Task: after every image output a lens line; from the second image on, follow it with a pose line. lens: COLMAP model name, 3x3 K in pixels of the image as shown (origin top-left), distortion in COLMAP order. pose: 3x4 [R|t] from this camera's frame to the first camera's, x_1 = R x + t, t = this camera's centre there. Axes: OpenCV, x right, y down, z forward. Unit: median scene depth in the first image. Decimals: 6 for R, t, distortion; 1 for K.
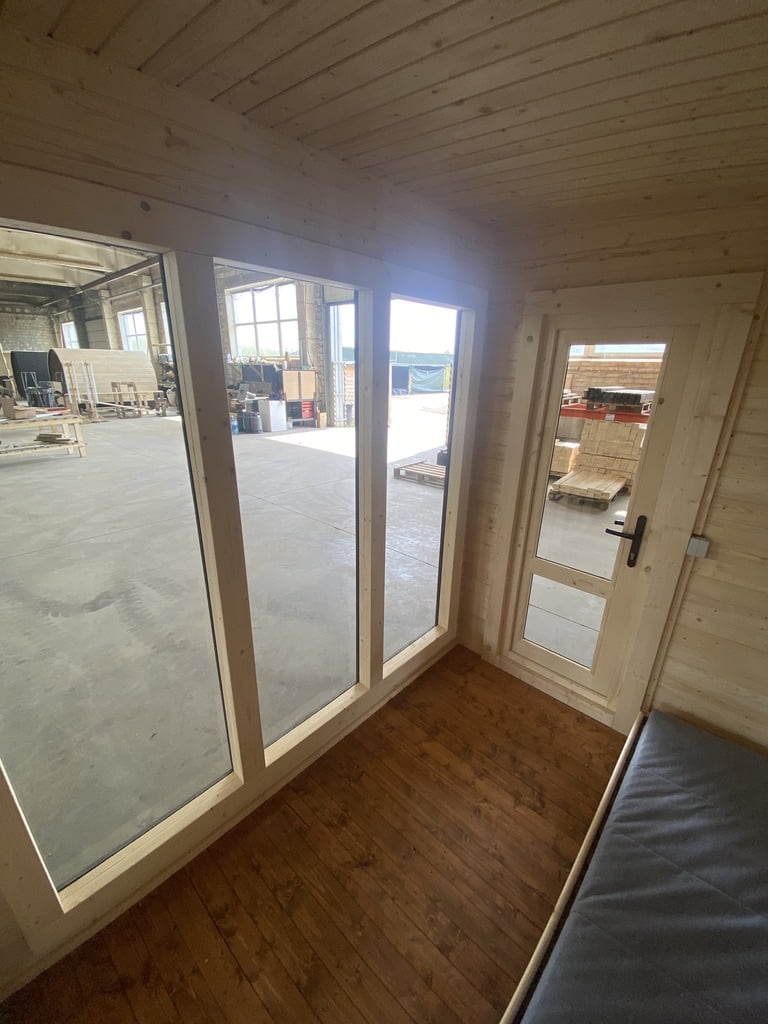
lens RADIAL K [[410.2, 0, 383.2], [0, 410.2, 509.1], [0, 0, 1]] dist [-0.000261, -0.005354]
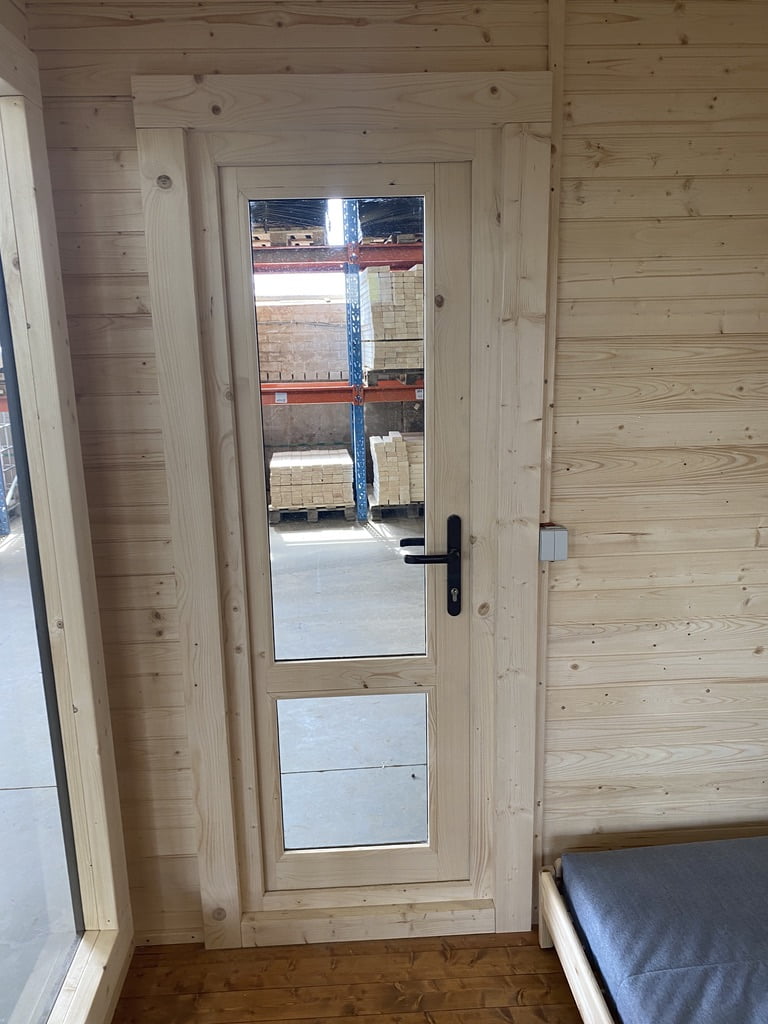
lens RADIAL K [[767.6, 0, 388.2], [0, 767.6, 513.5], [0, 0, 1]] dist [0.033384, -0.037324]
pose [[0.695759, -0.193147, 0.691820, -0.109309], [0.271273, 0.962494, -0.004102, -0.005124], [-0.665080, 0.190526, 0.722059, 0.297832]]
